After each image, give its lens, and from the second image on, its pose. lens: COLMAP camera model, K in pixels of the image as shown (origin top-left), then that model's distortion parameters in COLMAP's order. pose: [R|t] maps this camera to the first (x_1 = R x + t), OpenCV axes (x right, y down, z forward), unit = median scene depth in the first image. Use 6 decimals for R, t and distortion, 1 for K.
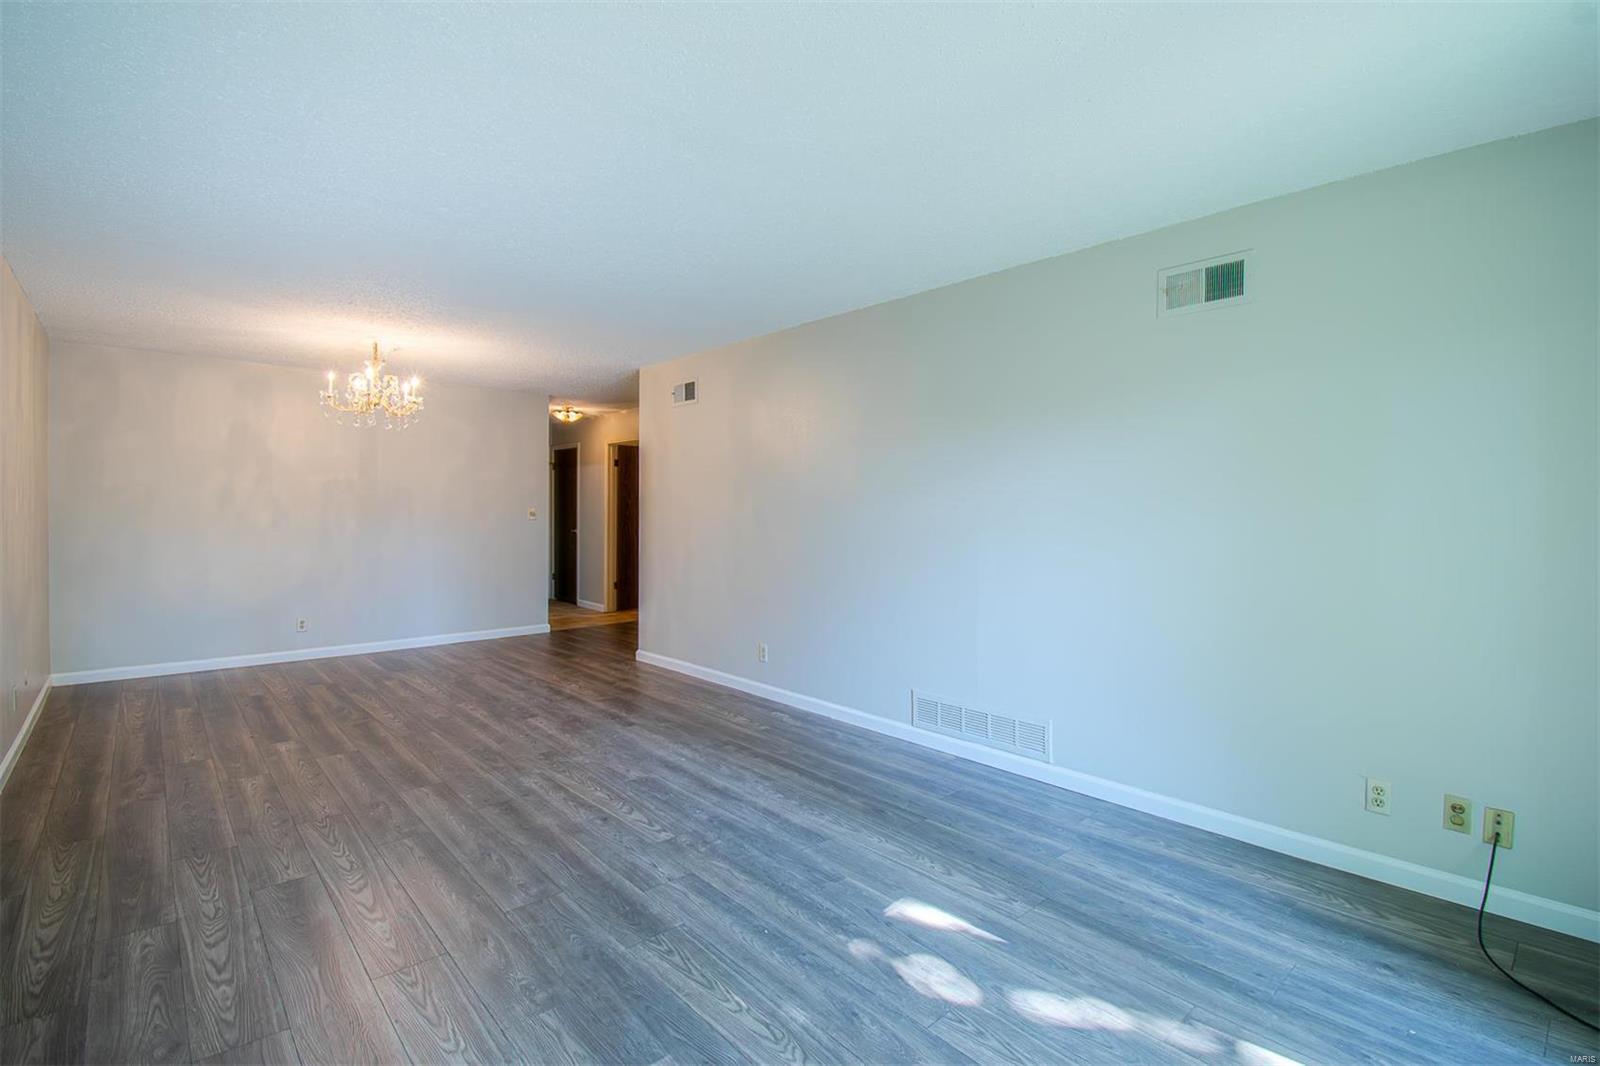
lens RADIAL K [[727.7, 0, 824.7], [0, 727.7, 543.3], [0, 0, 1]] dist [0.000904, -0.017856]
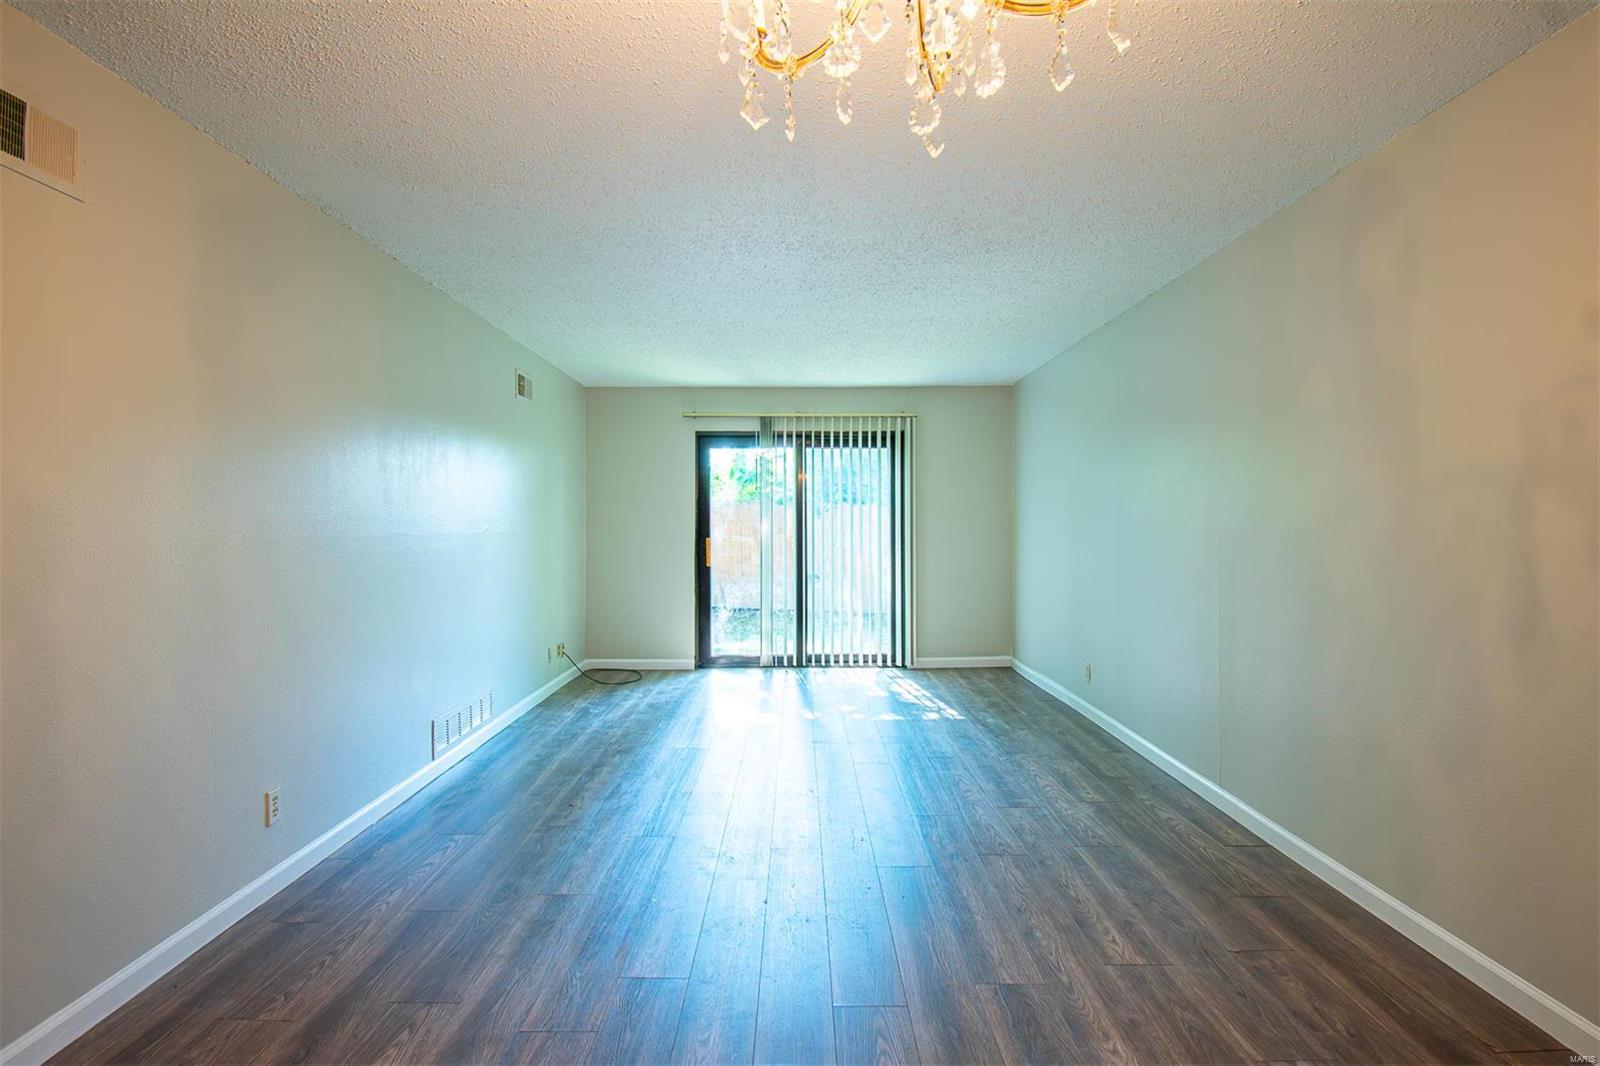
lens RADIAL K [[843.8, 0, 792.3], [0, 843.8, 522.6], [0, 0, 1]] dist [0.028940, -0.034683]
pose [[-0.721600, -0.007157, 0.692273, -0.806453], [0.028626, 0.998783, 0.040164, -0.061064], [-0.691718, 0.048799, -0.720517, 1.260485]]
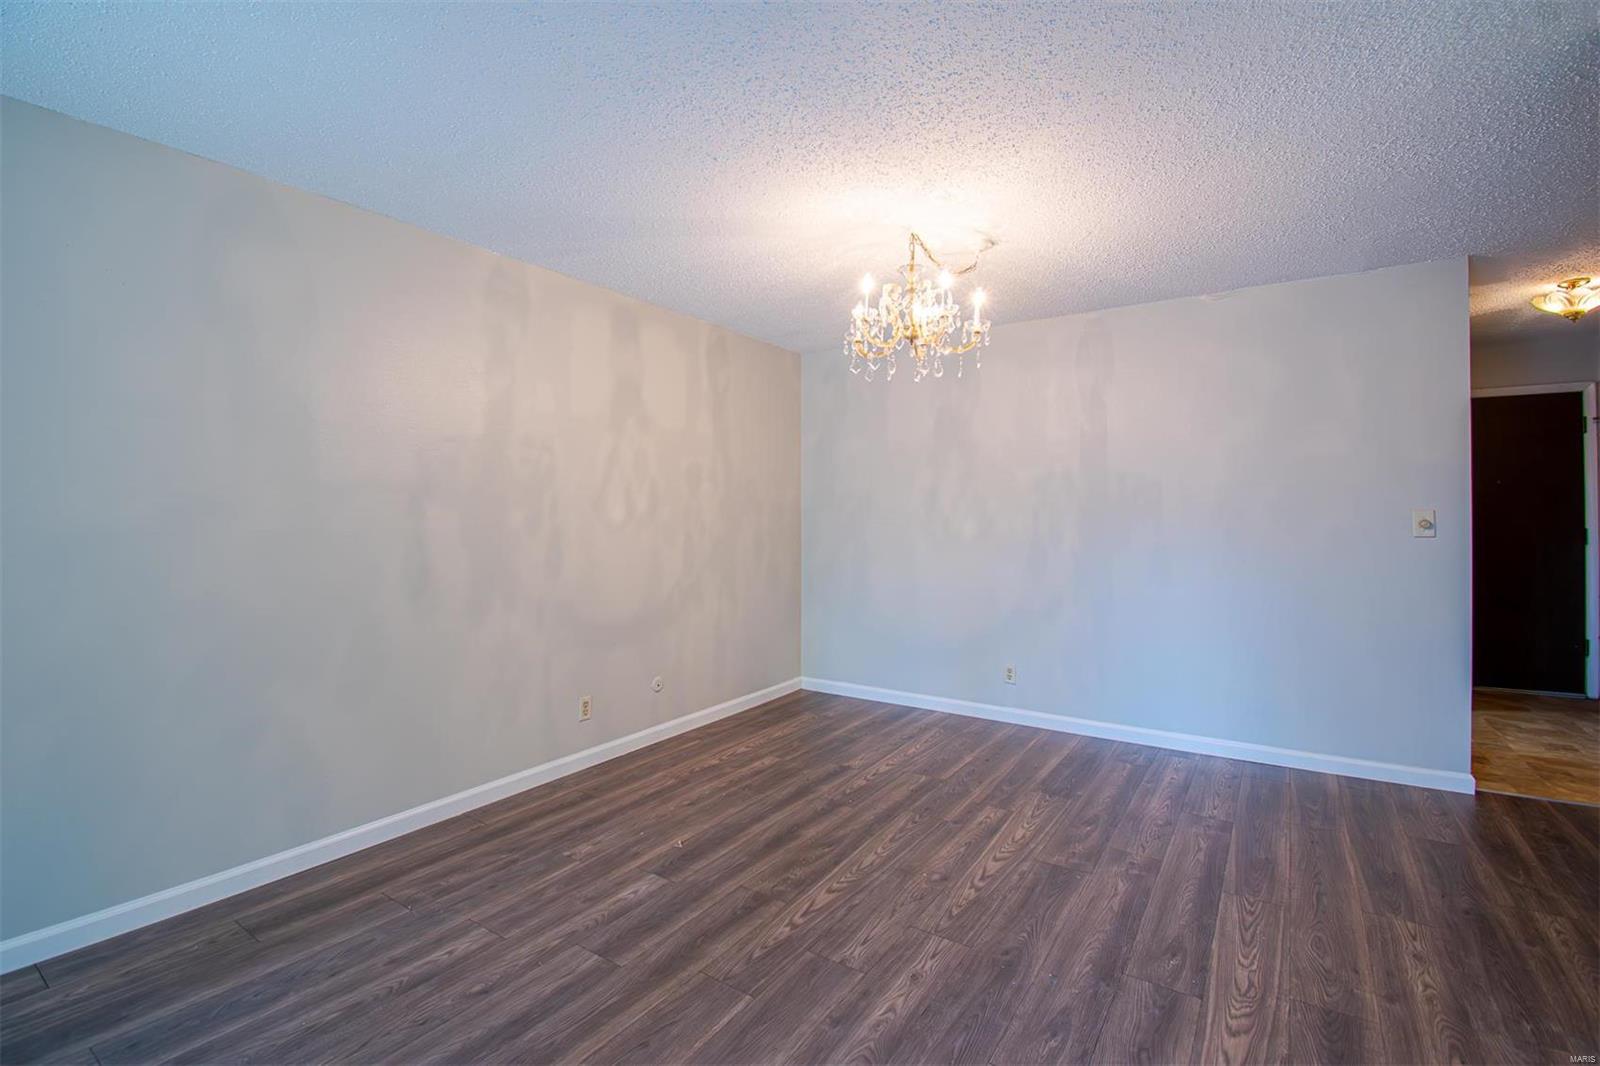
lens RADIAL K [[711.4, 0, 798.9], [0, 711.4, 522.3], [0, 0, 1]] dist [0.011061, -0.019544]
pose [[0.213733, 0.004772, -0.976880, -0.085366], [-0.041446, 0.999132, -0.004187, -0.038783], [0.976013, 0.041383, 0.213745, 0.834674]]
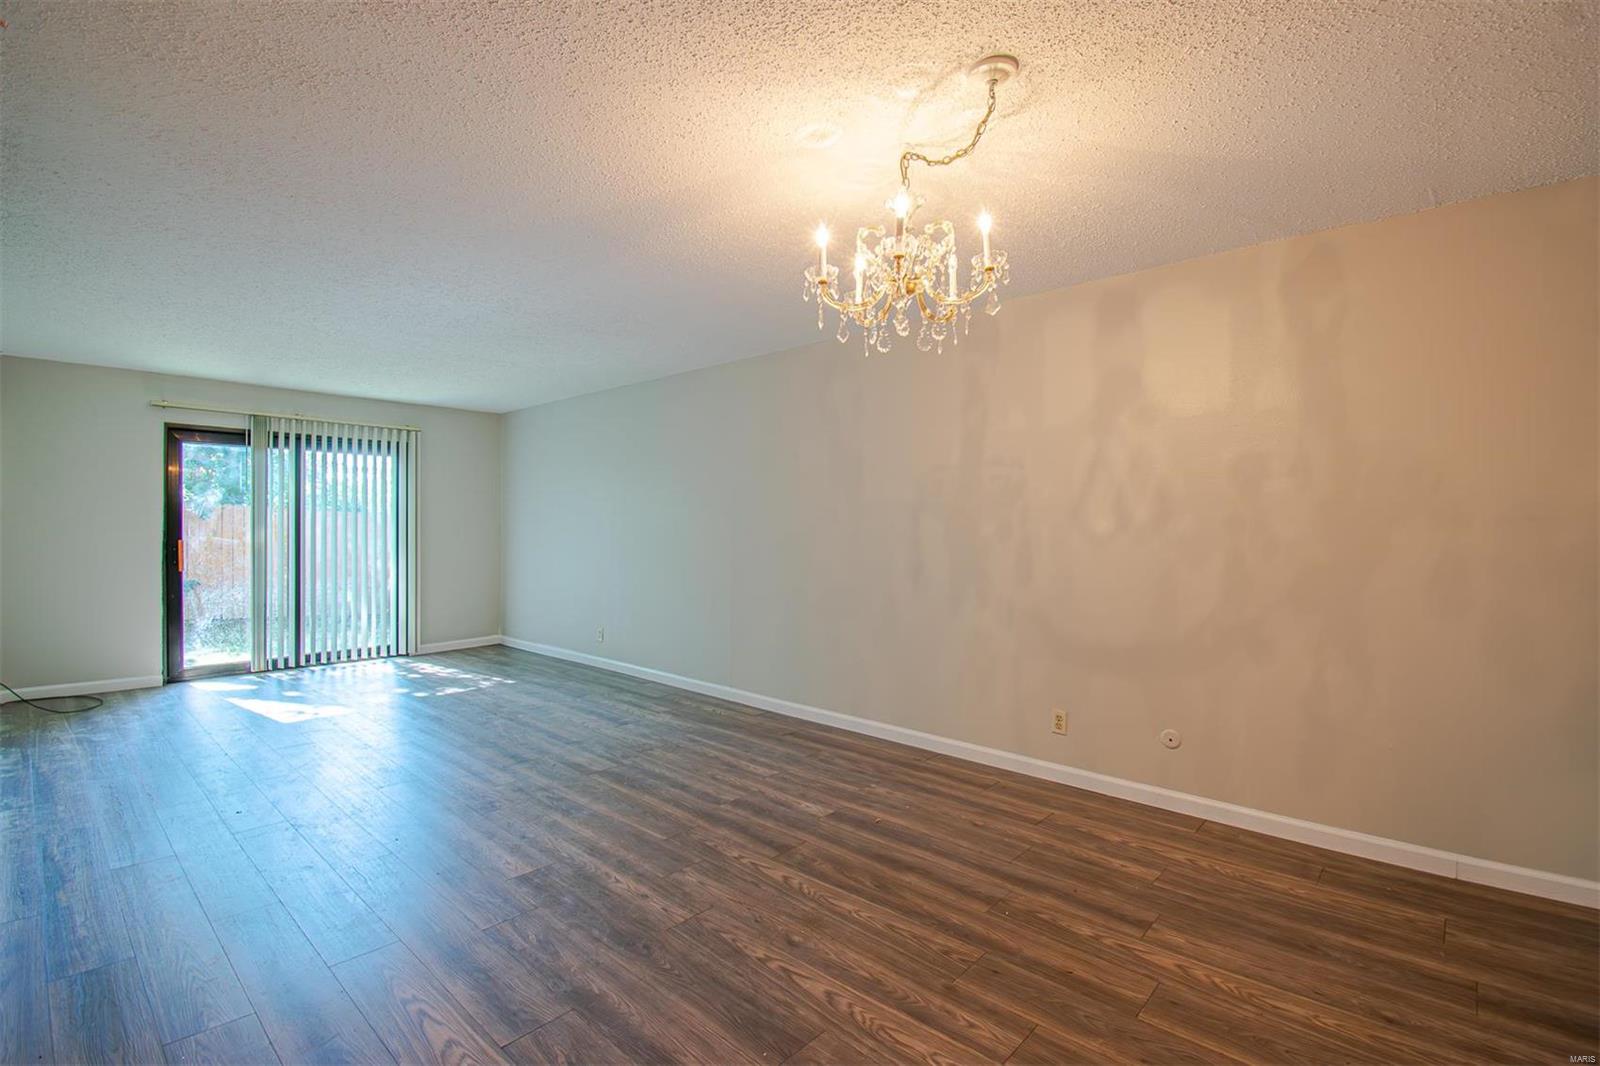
lens RADIAL K [[724.8, 0, 787.6], [0, 724.8, 532.1], [0, 0, 1]] dist [0.010443, -0.021964]
pose [[-0.998017, -0.011331, -0.061923, -0.556686], [-0.014695, 0.998425, 0.054139, -0.070313], [0.061212, 0.054942, -0.996611, 1.532742]]
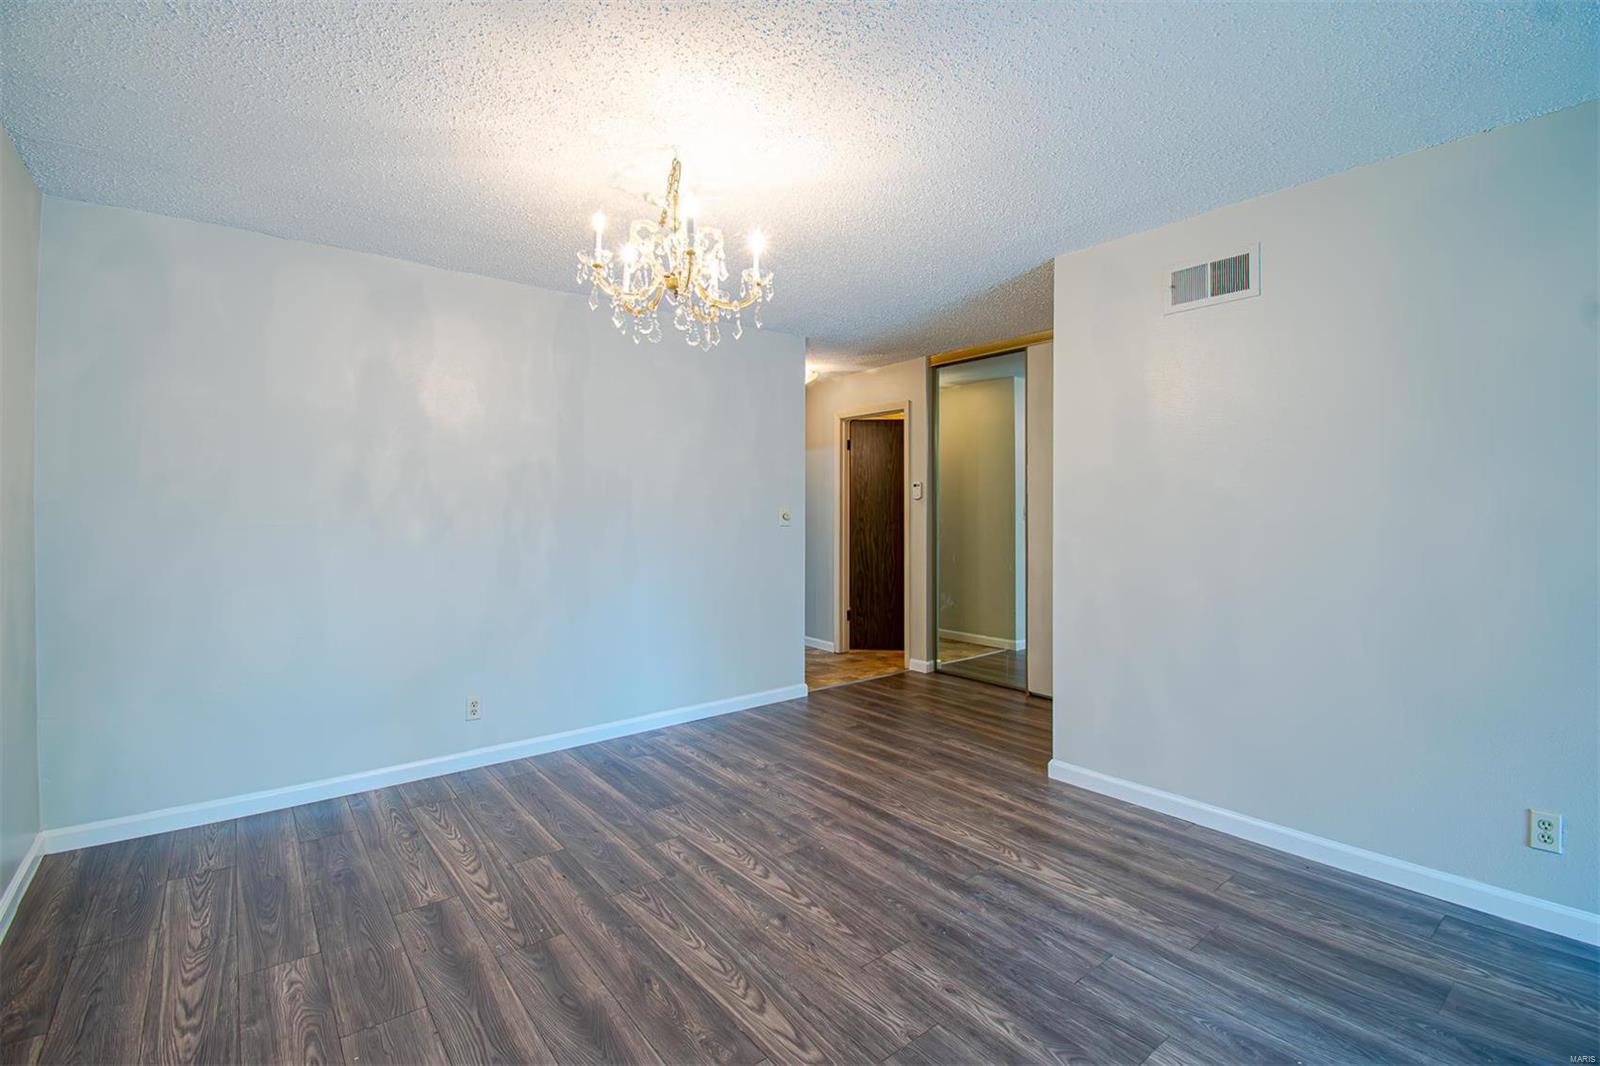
lens RADIAL K [[718.8, 0, 799.4], [0, 718.8, 488.4], [0, 0, 1]] dist [0.016928, -0.020885]
pose [[0.995637, -0.012441, -0.092474, -0.531740], [0.005599, 0.997252, -0.073874, -0.027101], [0.093139, 0.073034, 0.992971, 0.566231]]
